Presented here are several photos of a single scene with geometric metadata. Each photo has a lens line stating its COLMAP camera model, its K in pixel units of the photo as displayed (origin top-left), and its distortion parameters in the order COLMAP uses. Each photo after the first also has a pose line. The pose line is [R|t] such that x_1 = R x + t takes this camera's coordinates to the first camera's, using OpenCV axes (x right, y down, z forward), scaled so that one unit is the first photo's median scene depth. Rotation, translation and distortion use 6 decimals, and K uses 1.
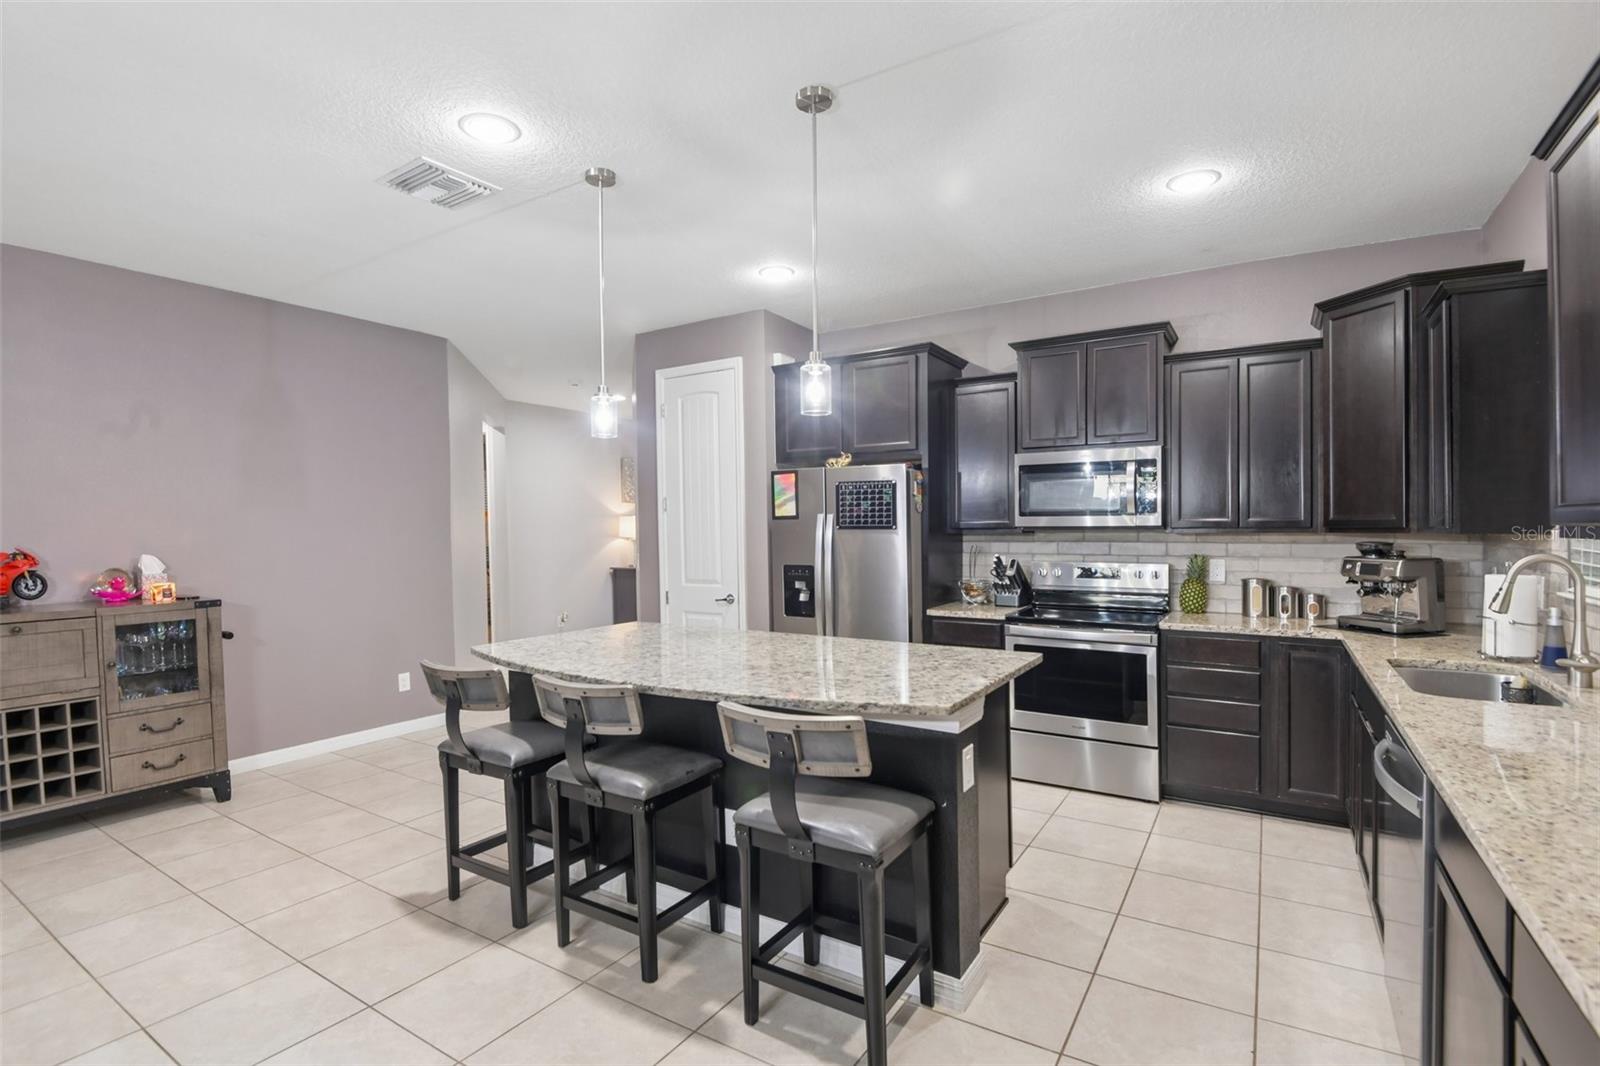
lens RADIAL K [[765.5, 0, 793.1], [0, 765.5, 542.5], [0, 0, 1]] dist [0.018634, -0.063219]
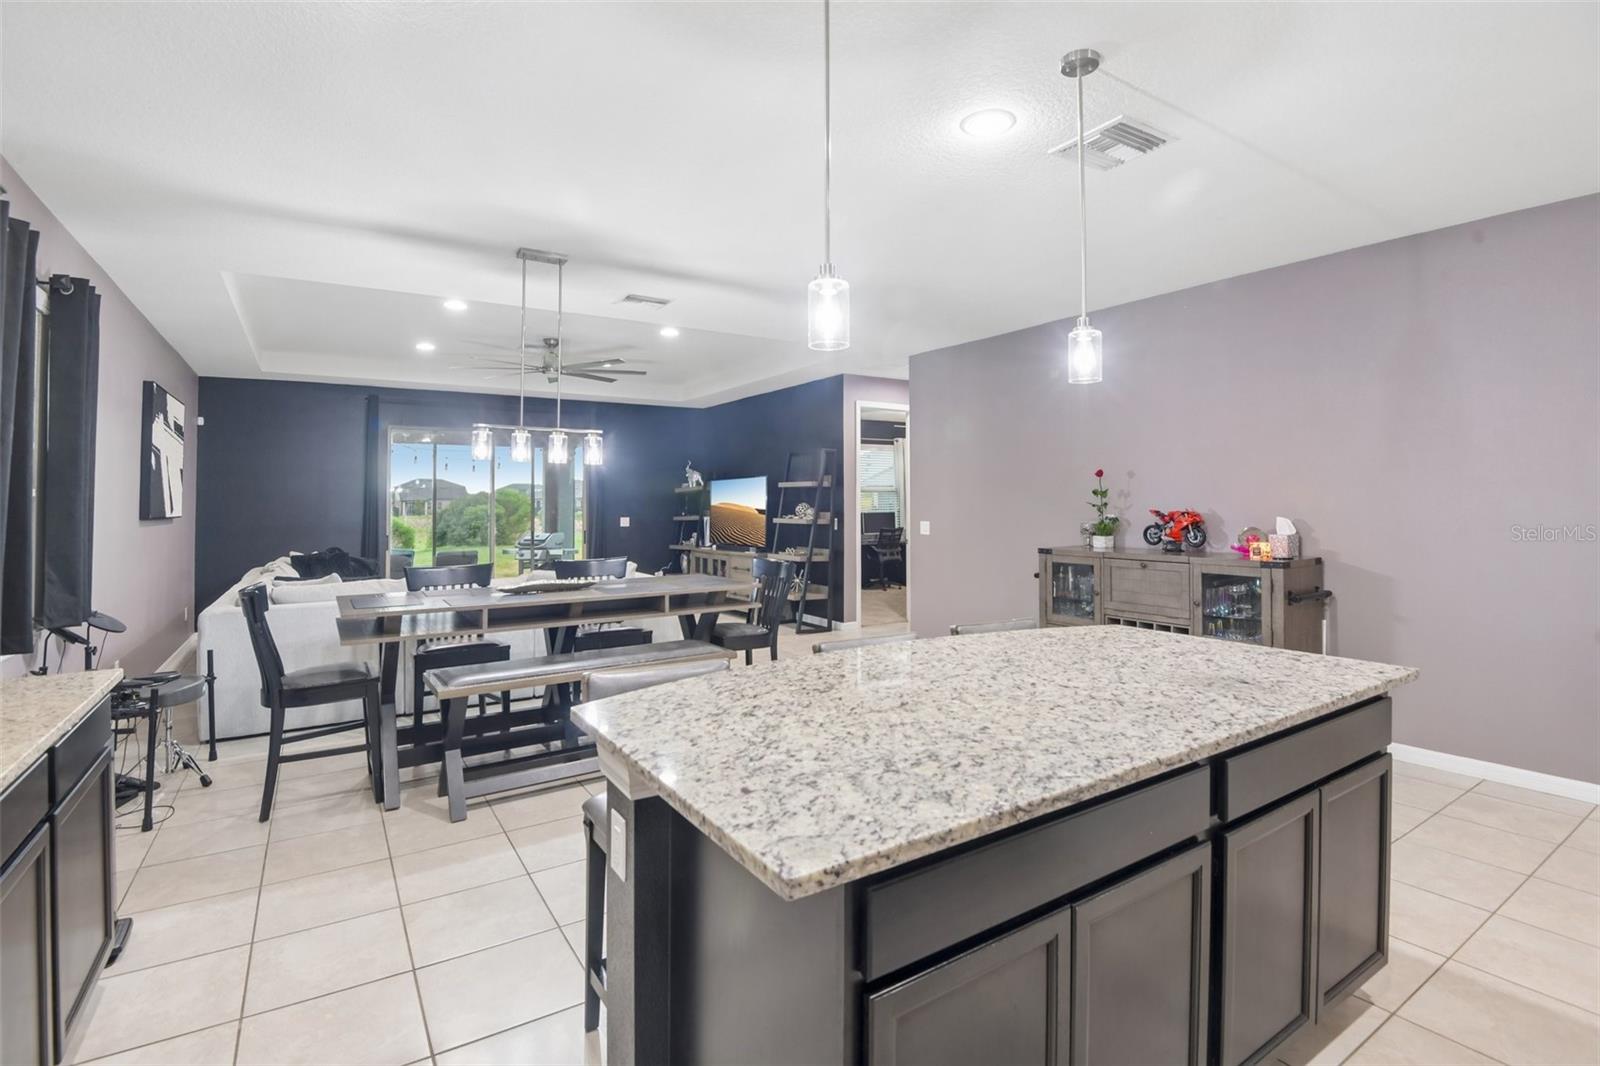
lens RADIAL K [[739.8, 0, 793.2], [0, 739.8, 494.5], [0, 0, 1]] dist [-0.000833, -0.035122]
pose [[-0.431070, 0.000527, -0.902318, 0.414029], [-0.006516, 0.999972, 0.003697, -0.016004], [0.902295, 0.007473, -0.431055, 0.772914]]
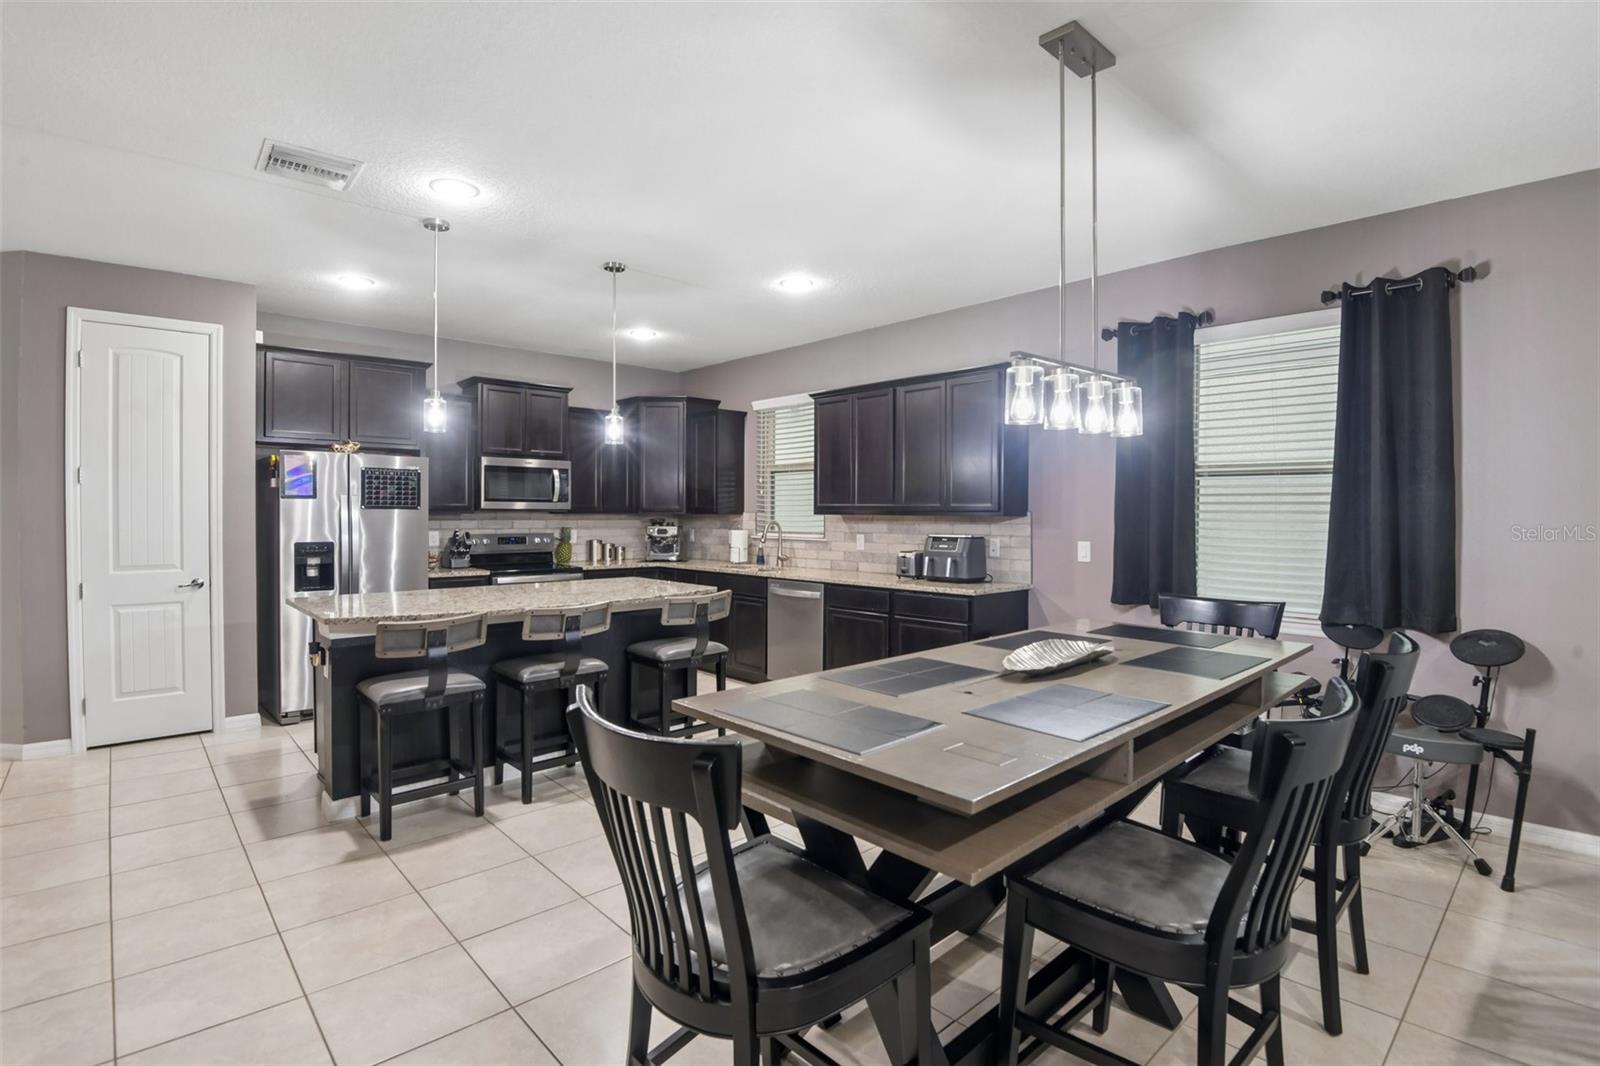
lens RADIAL K [[757.5, 0, 803.2], [0, 757.5, 523.0], [0, 0, 1]] dist [-0.000851, -0.025177]
pose [[0.253011, -0.004933, 0.967451, -0.925085], [0.011405, 0.999933, 0.002116, 0.009652], [-0.967396, 0.010498, 0.253050, 0.089403]]
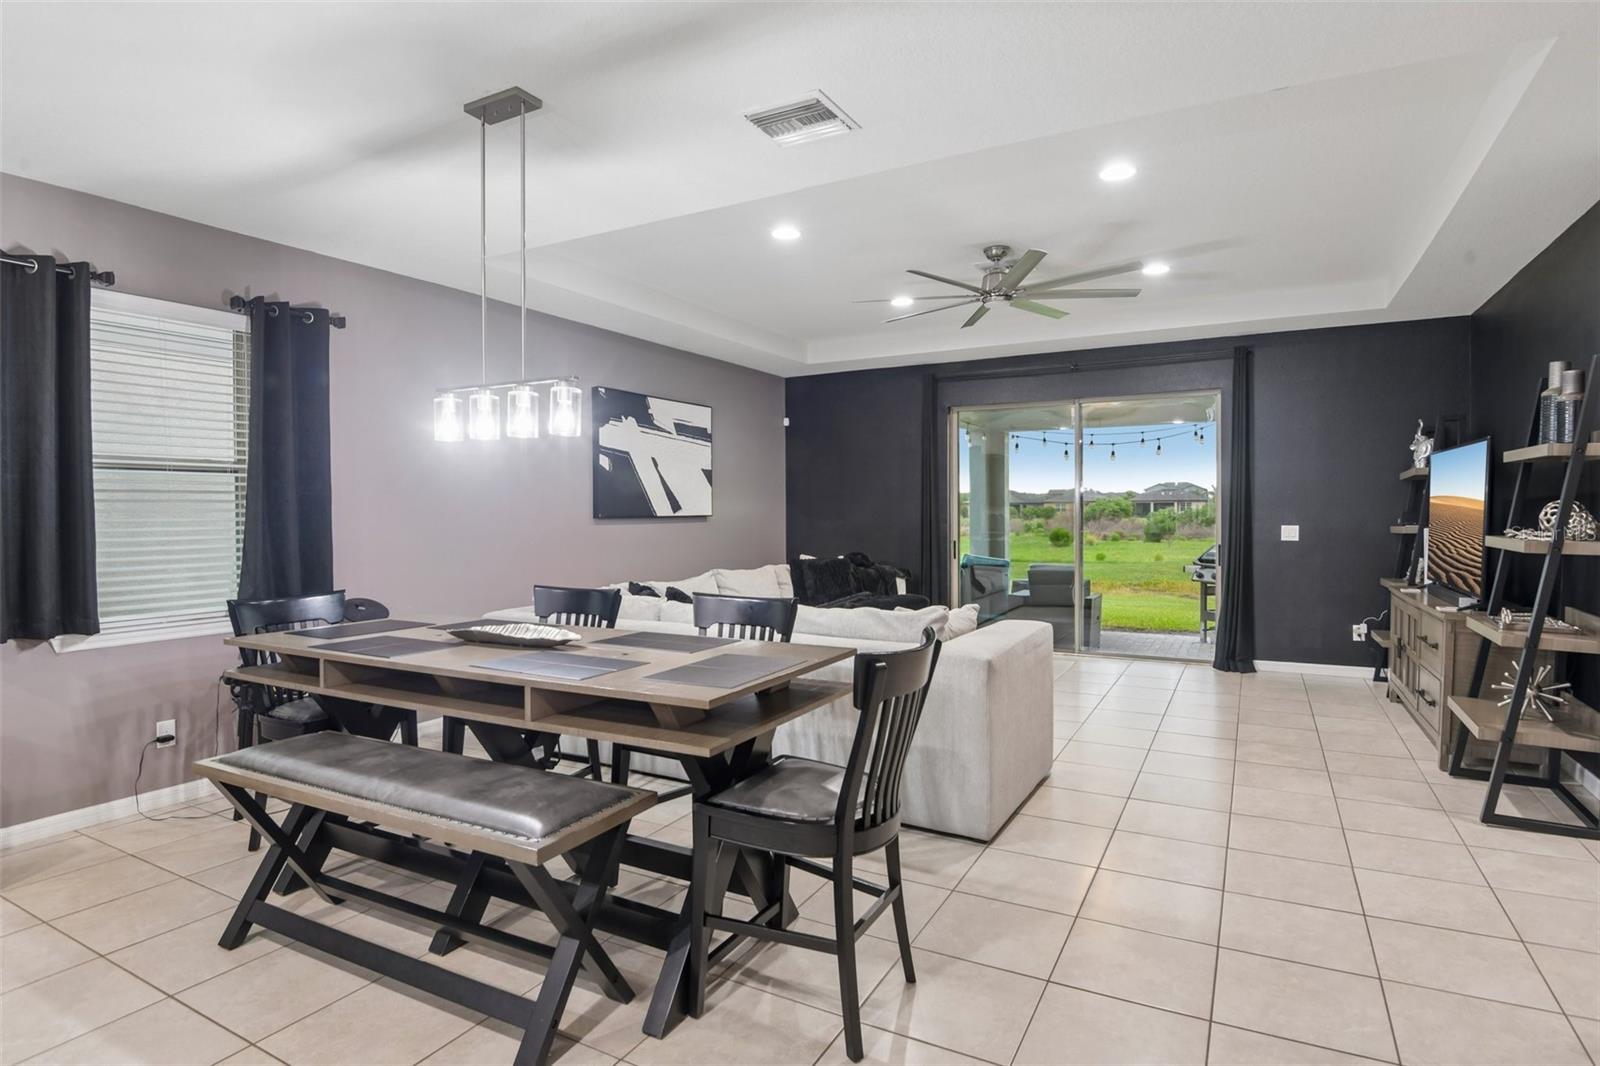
lens RADIAL K [[836.8, 0, 803.1], [0, 836.8, 515.8], [0, 0, 1]] dist [-0.035249, 0.001344]
pose [[-0.997963, 0.016445, -0.061644, -0.537494], [0.014762, 0.999508, 0.027667, -0.004151], [0.062068, 0.026701, -0.997715, 0.756925]]
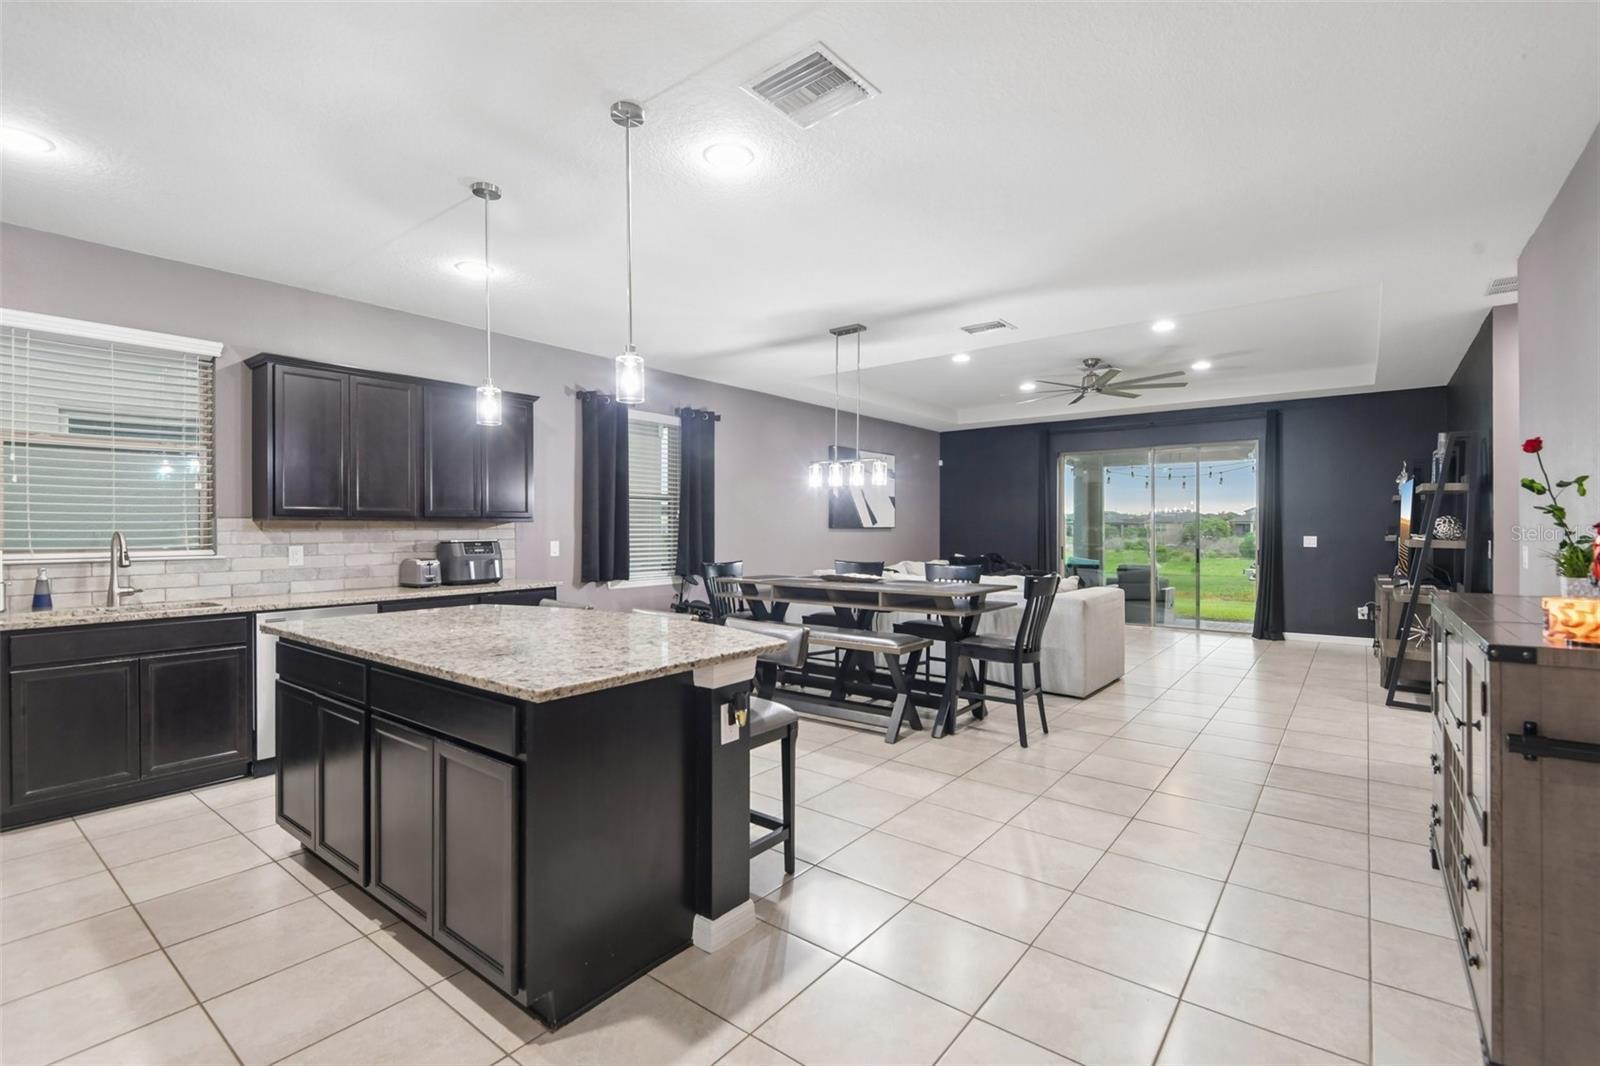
lens RADIAL K [[728.6, 0, 809.7], [0, 728.6, 524.3], [0, 0, 1]] dist [0.002137, -0.009976]
pose [[-0.996036, 0.010715, 0.088309, -0.382064], [0.011910, 0.999844, 0.013024, -0.001746], [-0.088156, 0.014024, -0.996008, 1.342666]]
